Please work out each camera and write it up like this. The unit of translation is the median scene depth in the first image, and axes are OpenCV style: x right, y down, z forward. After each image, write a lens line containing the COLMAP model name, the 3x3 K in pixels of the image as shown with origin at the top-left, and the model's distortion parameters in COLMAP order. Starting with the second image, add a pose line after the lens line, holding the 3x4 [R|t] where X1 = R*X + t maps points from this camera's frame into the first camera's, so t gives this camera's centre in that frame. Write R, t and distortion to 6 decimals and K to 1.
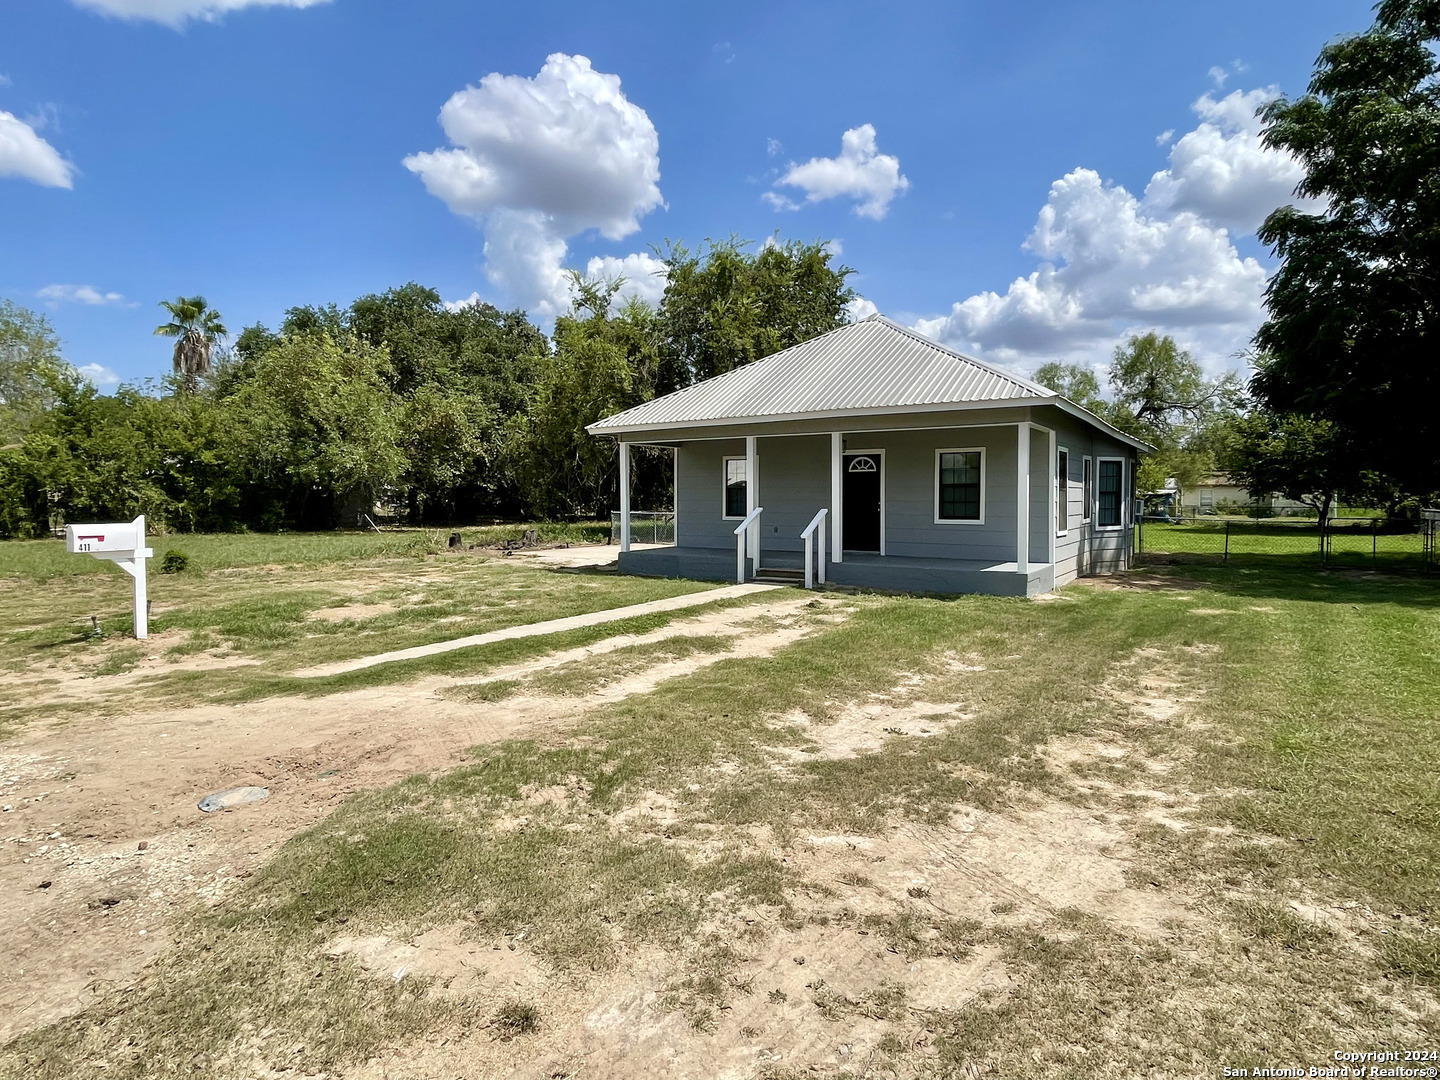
lens RADIAL K [[786.0, 0, 720.0], [0, 786.0, 540.0], [0, 0, 1]] dist [0.003512, 0.000256]
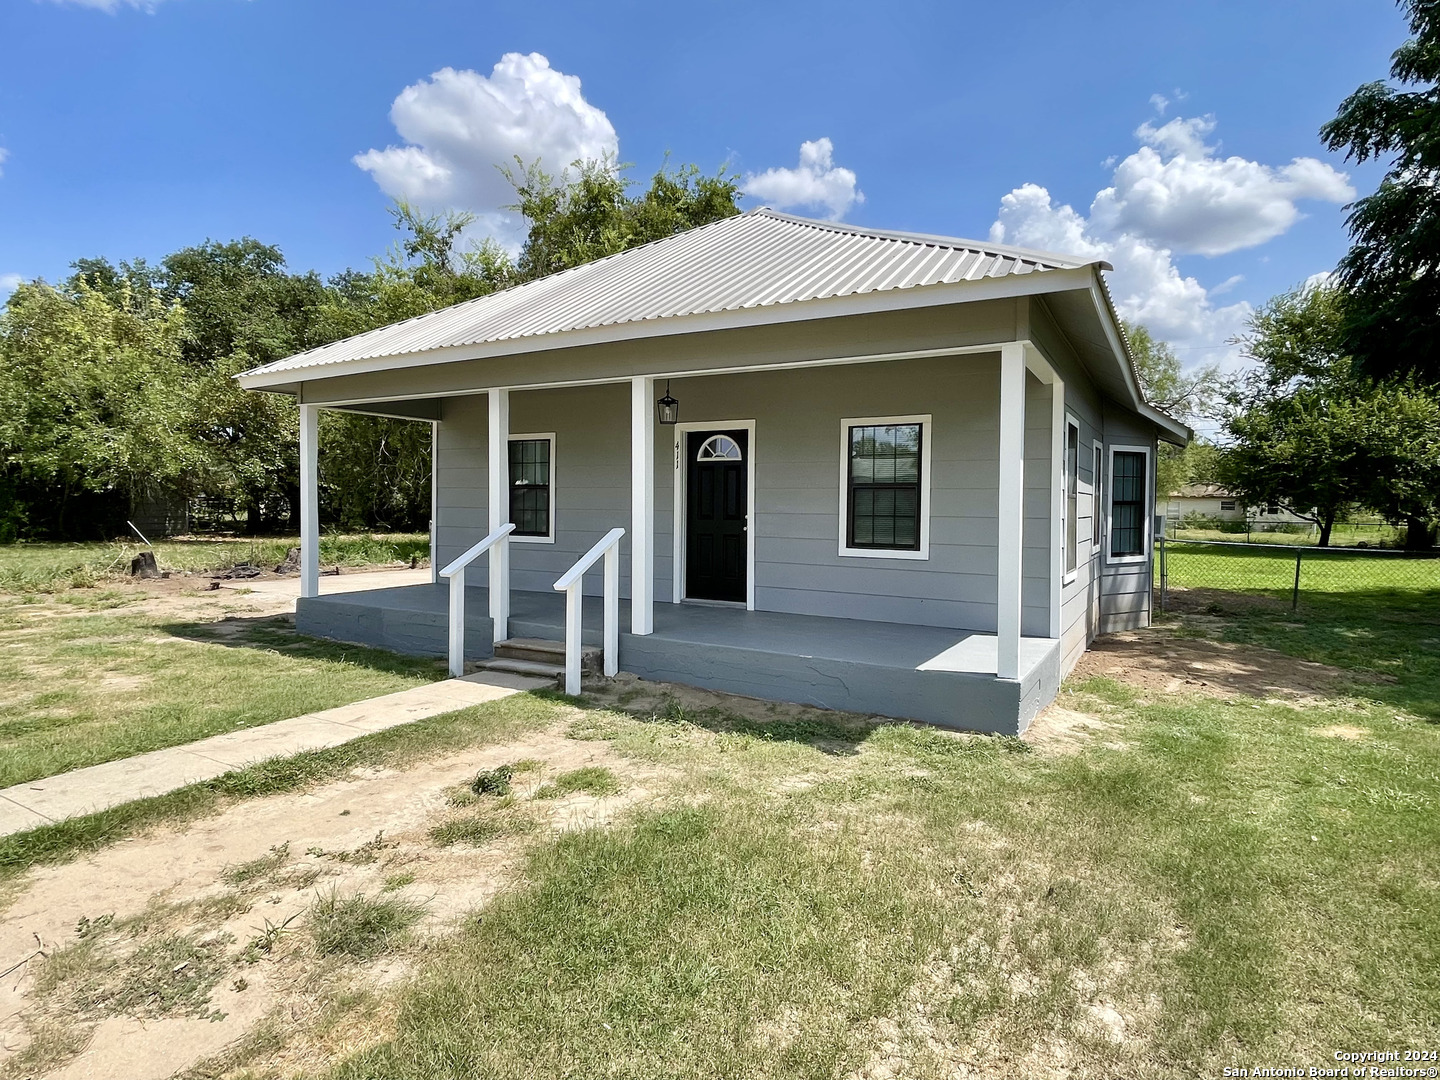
lens RADIAL K [[787.4, 0, 720.0], [0, 787.4, 540.0], [0, 0, 1]] dist [-0.003314, -0.000417]
pose [[0.998377, 0.008328, 0.056344, 0.066728], [-0.007865, 0.999933, -0.008448, -0.011157], [-0.056411, 0.007991, 0.998376, 0.192238]]
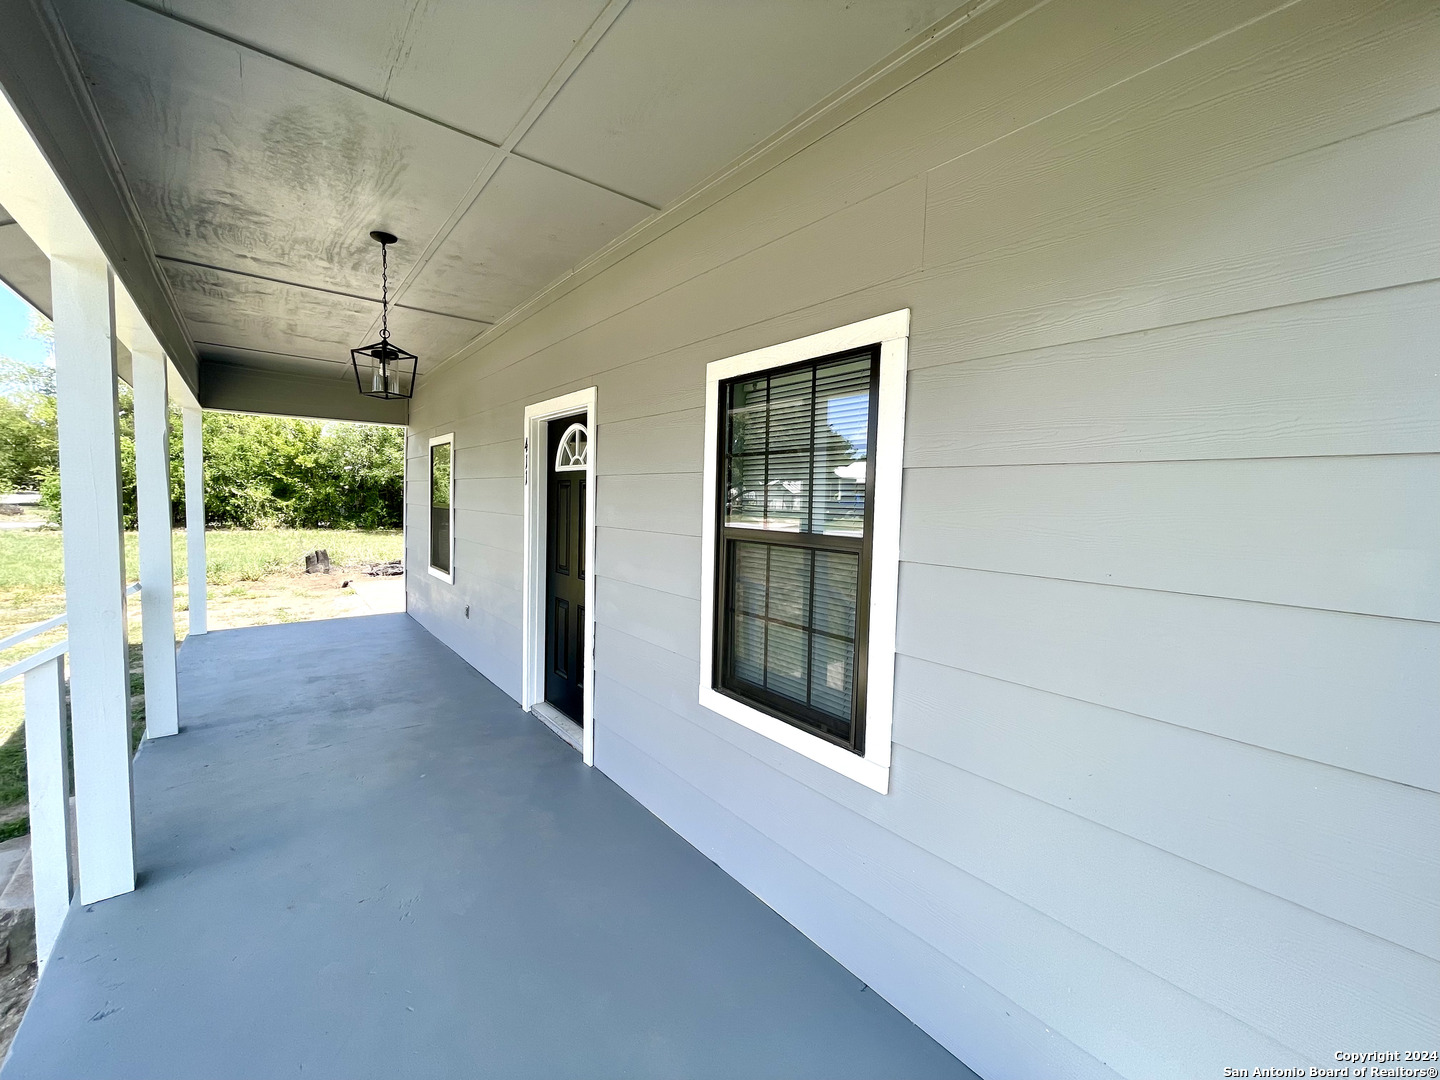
lens RADIAL K [[578.4, 0, 720.0], [0, 578.4, 540.0], [0, 0, 1]] dist [0.000471, 0.000038]
pose [[0.952526, 0.045029, -0.301111, 0.136249], [-0.040932, 0.998964, 0.019904, -0.029746], [0.301695, -0.006634, 0.953381, 0.354643]]
